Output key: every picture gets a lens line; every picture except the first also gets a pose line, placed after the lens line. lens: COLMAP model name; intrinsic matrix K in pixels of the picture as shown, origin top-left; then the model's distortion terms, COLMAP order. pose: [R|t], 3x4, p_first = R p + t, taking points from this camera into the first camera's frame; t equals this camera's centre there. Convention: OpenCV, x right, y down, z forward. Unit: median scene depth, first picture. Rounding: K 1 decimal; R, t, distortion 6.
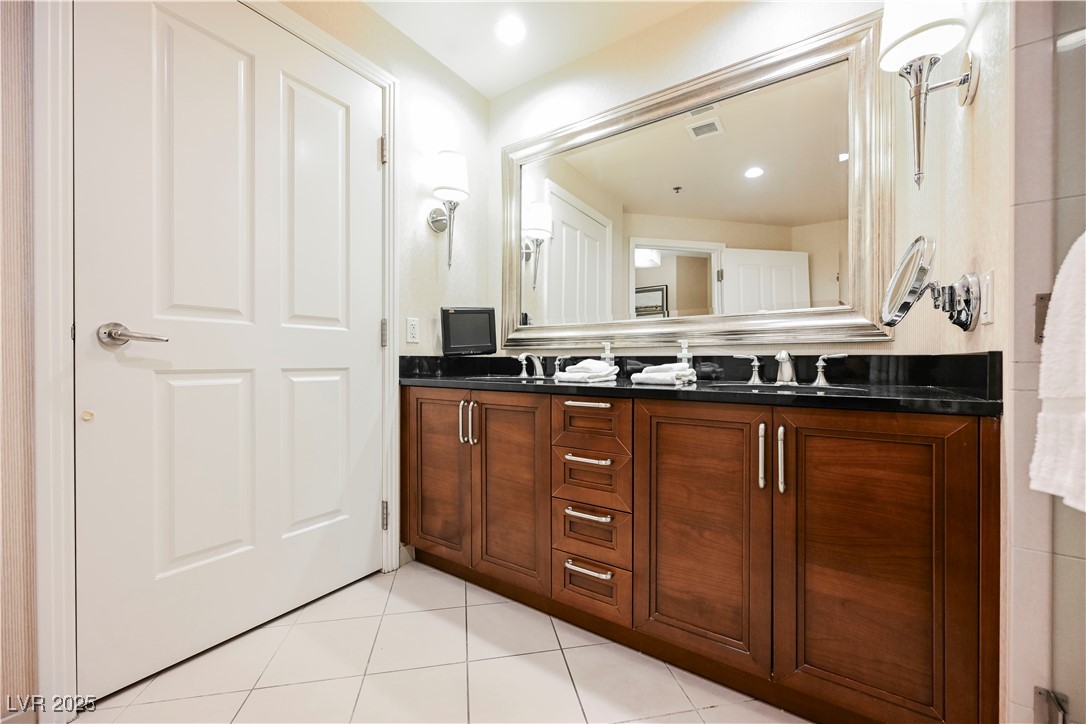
lens RADIAL K [[423.6, 0, 544.5], [0, 423.6, 363.8], [0, 0, 1]] dist [-0.002088, -0.000158]
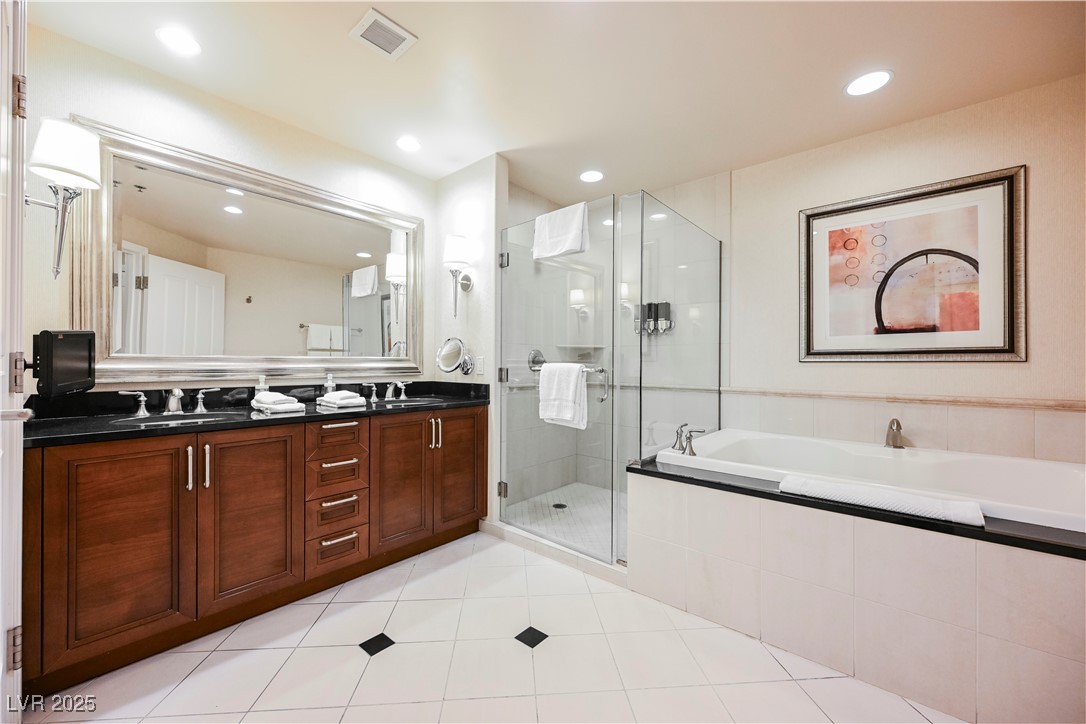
lens RADIAL K [[427.9, 0, 543.8], [0, 427.9, 362.3], [0, 0, 1]] dist [-0.000128, 0.000354]
pose [[0.109809, -0.000405, 0.993953, -1.228828], [-0.000846, 1.000000, 0.000501, -0.116113], [-0.993952, -0.000895, 0.109809, 0.138554]]
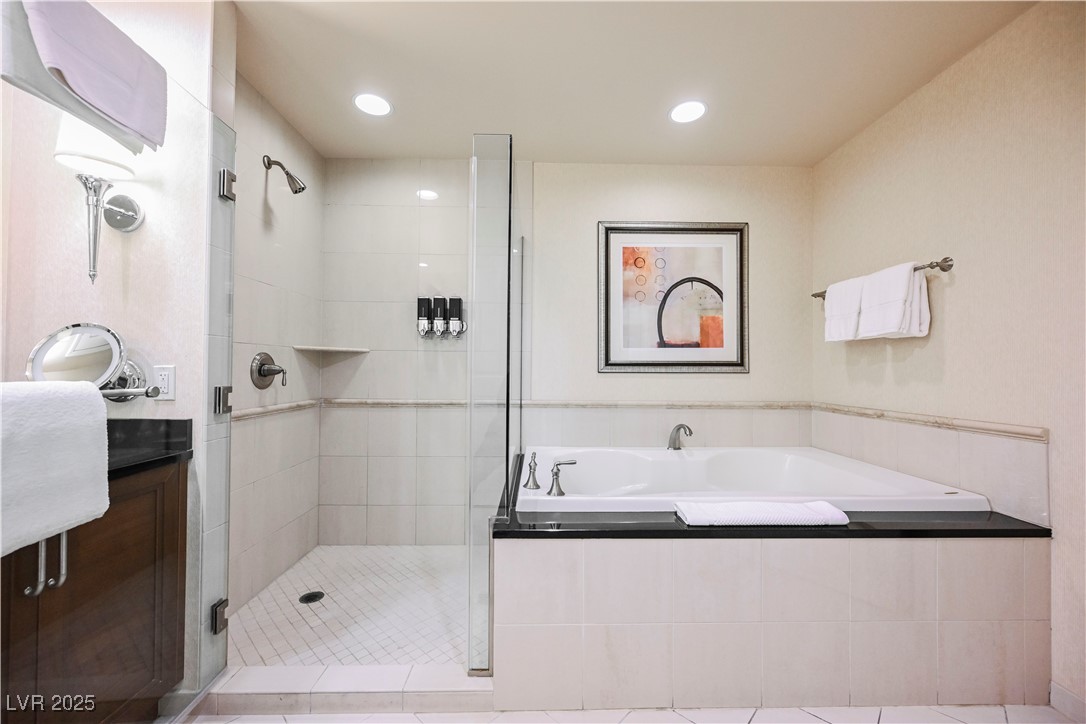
lens RADIAL K [[423.6, 0, 544.5], [0, 423.6, 363.8], [0, 0, 1]] dist [-0.002088, -0.000158]
pose [[-0.581308, 0.003022, 0.813678, -0.615208], [-0.005297, 0.999958, -0.007498, -0.140455], [-0.813667, -0.008669, -0.581267, 0.495092]]
